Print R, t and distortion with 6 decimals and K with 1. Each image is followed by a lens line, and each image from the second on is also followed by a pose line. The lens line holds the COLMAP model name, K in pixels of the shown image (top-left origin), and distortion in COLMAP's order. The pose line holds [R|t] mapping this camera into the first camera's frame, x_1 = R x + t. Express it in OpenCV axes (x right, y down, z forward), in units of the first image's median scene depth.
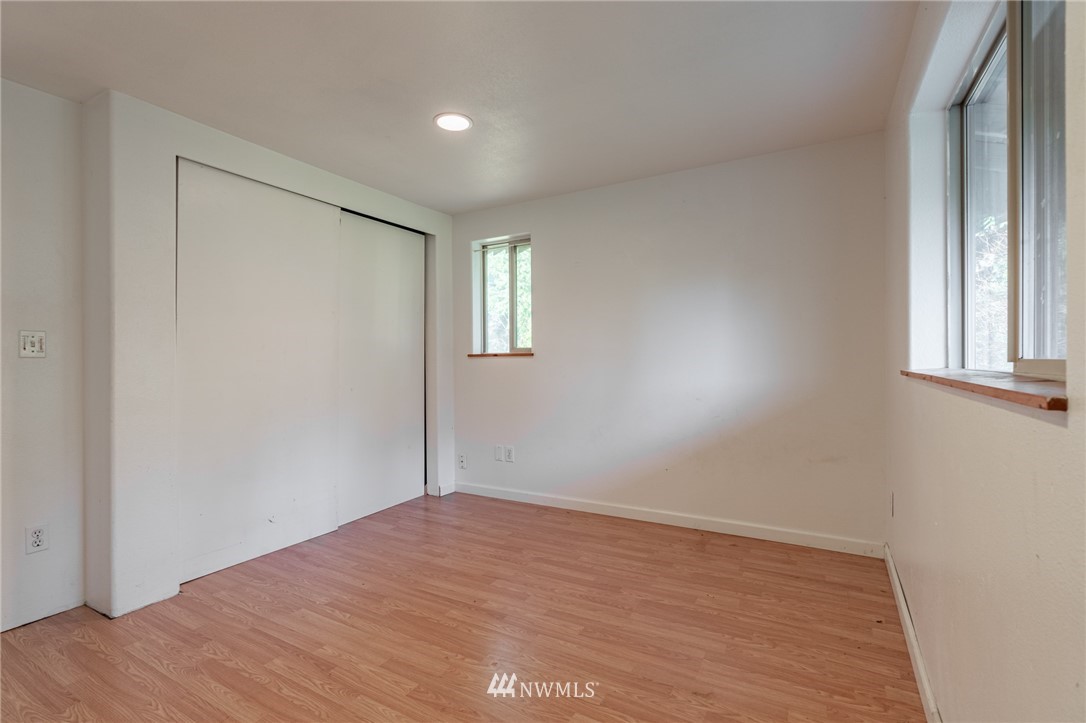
lens RADIAL K [[495.8, 0, 540.4], [0, 495.8, 360.0], [0, 0, 1]] dist [-0.008469, 0.001671]
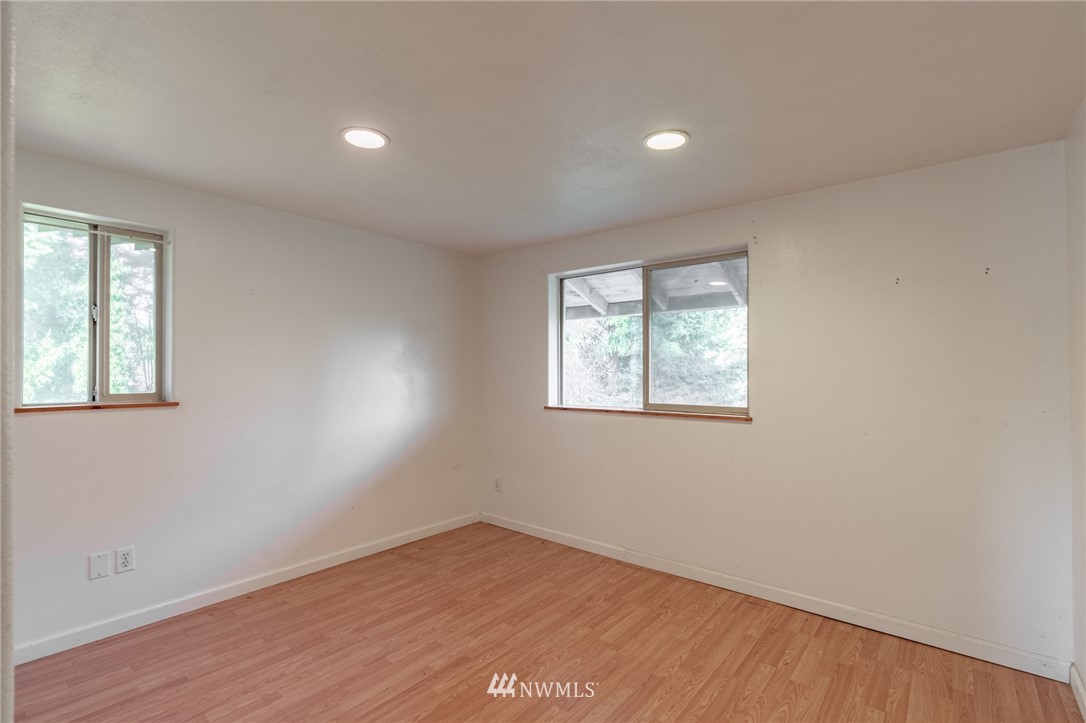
lens RADIAL K [[495.8, 0, 539.0], [0, 495.8, 368.5], [0, 0, 1]] dist [-0.008469, 0.001671]
pose [[0.174825, 0.018326, 0.984429, -0.861936], [-0.000104, 0.999827, -0.018595, -0.067261], [-0.984600, 0.003149, 0.174797, 0.509342]]
